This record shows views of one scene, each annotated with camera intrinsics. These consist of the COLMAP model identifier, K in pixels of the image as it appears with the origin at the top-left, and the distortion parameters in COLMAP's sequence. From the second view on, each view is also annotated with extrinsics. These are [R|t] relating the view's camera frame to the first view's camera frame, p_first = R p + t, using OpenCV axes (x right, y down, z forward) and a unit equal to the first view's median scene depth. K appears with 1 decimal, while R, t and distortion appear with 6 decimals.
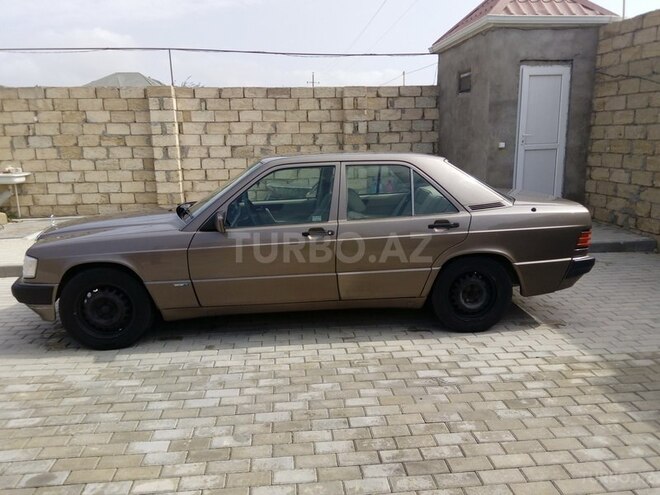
lens RADIAL K [[509.9, 0, 330.1], [0, 509.9, 249.0], [0, 0, 1]] dist [0.084287, -0.111708]
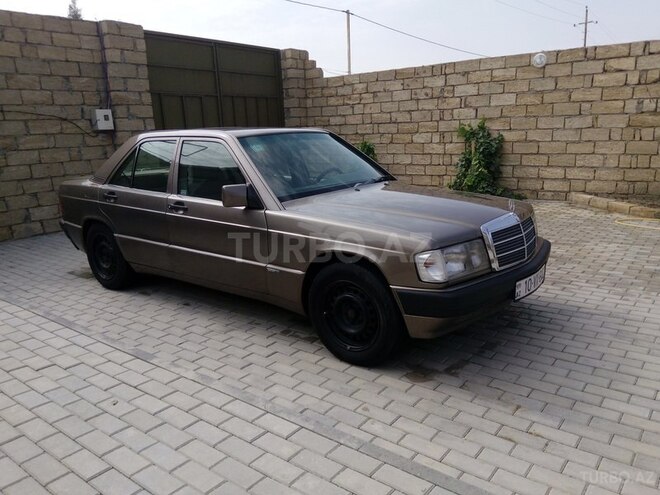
lens RADIAL K [[509.9, 0, 330.6], [0, 509.9, 250.8], [0, 0, 1]] dist [0.084287, -0.111708]
pose [[-0.723870, -0.117440, 0.679868, -0.477011], [0.193178, 0.911492, 0.363131, -0.173233], [-0.662340, 0.394196, -0.637115, 0.928395]]
